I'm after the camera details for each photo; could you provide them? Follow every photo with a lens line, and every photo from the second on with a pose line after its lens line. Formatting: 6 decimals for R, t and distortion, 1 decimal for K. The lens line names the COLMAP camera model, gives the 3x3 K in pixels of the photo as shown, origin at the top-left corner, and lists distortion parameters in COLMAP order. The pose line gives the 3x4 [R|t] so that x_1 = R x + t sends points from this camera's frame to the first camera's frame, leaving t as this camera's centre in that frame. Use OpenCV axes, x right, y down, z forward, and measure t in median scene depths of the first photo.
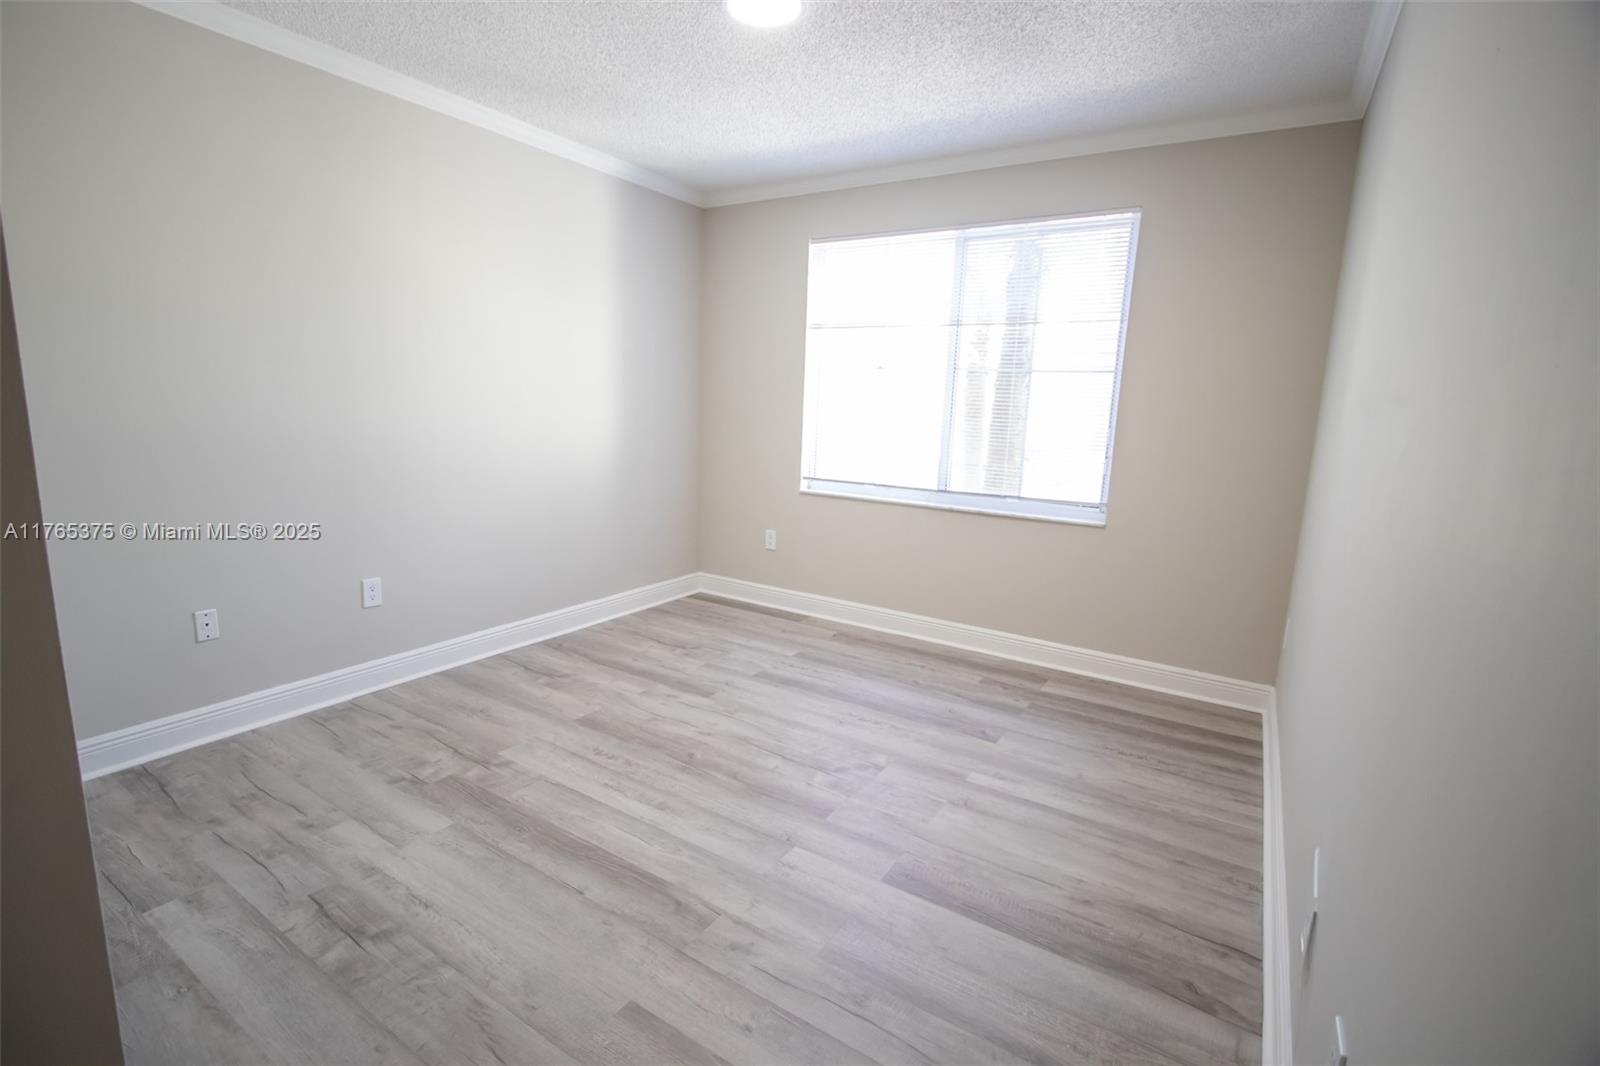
lens RADIAL K [[730.2, 0, 797.7], [0, 730.2, 532.7], [0, 0, 1]] dist [-0.000139, -0.000338]
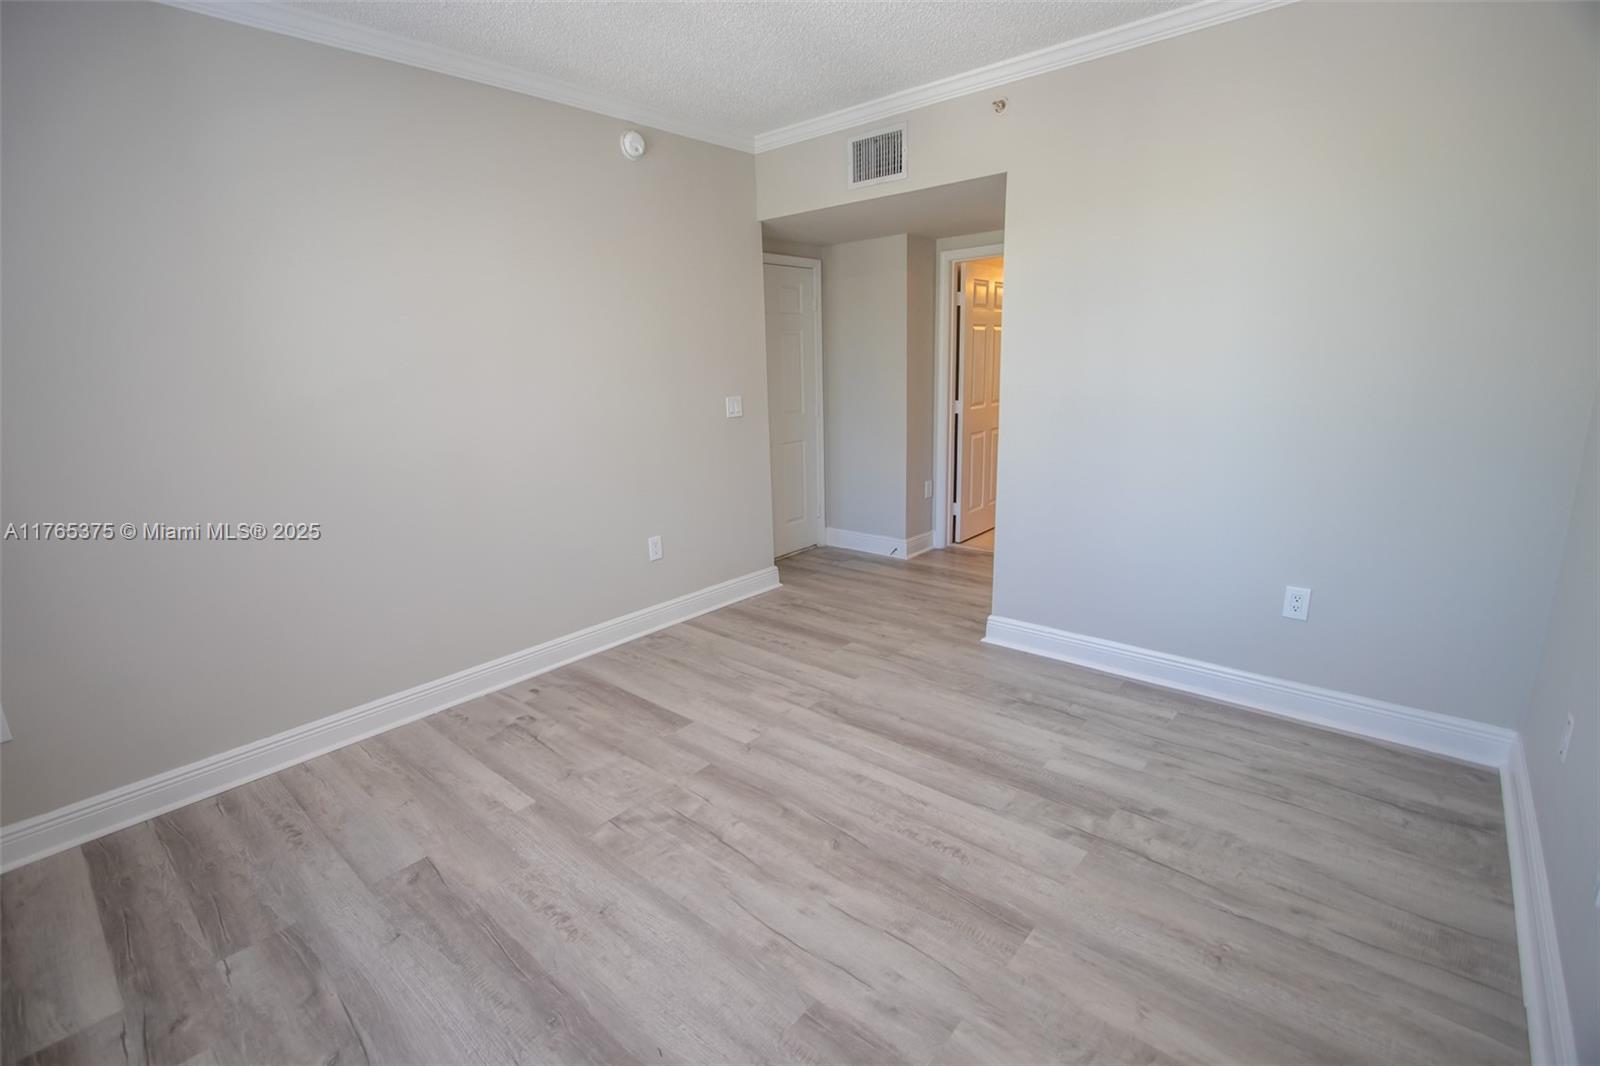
lens RADIAL K [[730.2, 0, 797.7], [0, 730.2, 532.7], [0, 0, 1]] dist [-0.000139, -0.000338]
pose [[-0.988931, -0.035844, 0.143982, -0.223030], [0.025922, 0.913722, 0.405512, -0.345881], [-0.146095, 0.404755, -0.902679, 1.710055]]
